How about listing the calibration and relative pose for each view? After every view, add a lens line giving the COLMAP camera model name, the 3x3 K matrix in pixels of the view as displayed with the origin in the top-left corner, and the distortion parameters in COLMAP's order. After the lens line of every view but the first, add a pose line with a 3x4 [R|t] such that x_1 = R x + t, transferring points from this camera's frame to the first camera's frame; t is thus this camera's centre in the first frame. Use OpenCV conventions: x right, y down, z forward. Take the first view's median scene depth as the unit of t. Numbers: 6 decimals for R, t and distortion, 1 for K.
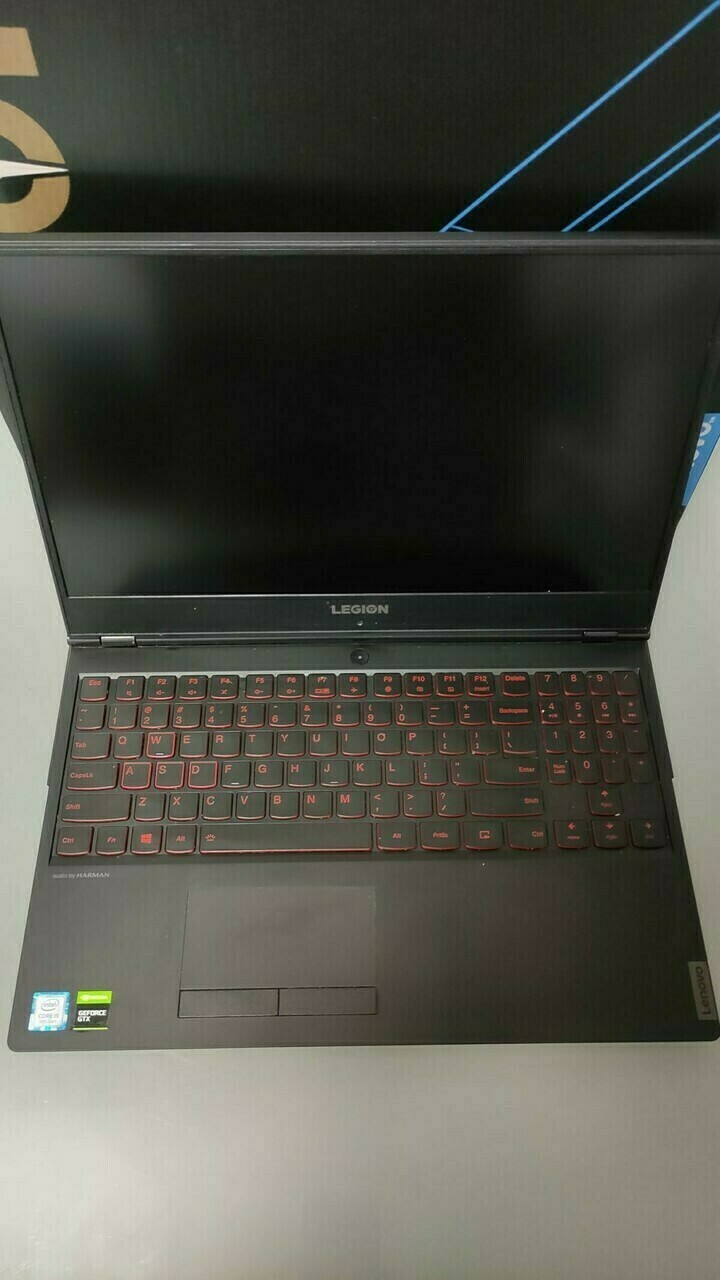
lens RADIAL K [[902.8, 0, 357.5], [0, 902.8, 635.7], [0, 0, 1]] dist [-0.020092, -0.003678]
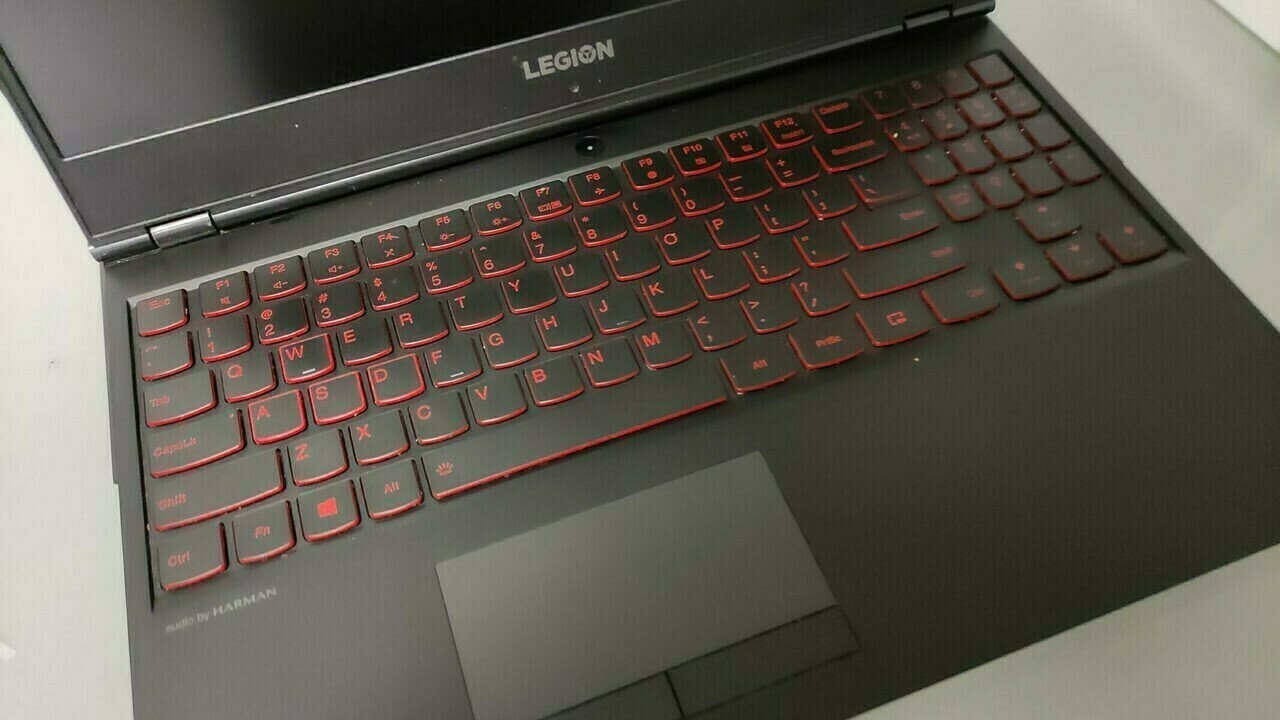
lens RADIAL K [[902.8, 0, 631.0], [0, 902.8, 386.7], [0, 0, 1]] dist [-0.020092, -0.003678]
pose [[0.942279, -0.300491, 0.147701, -0.113328], [0.307652, 0.951094, -0.027748, 0.209656], [-0.132140, 0.071587, 0.988643, 0.413569]]
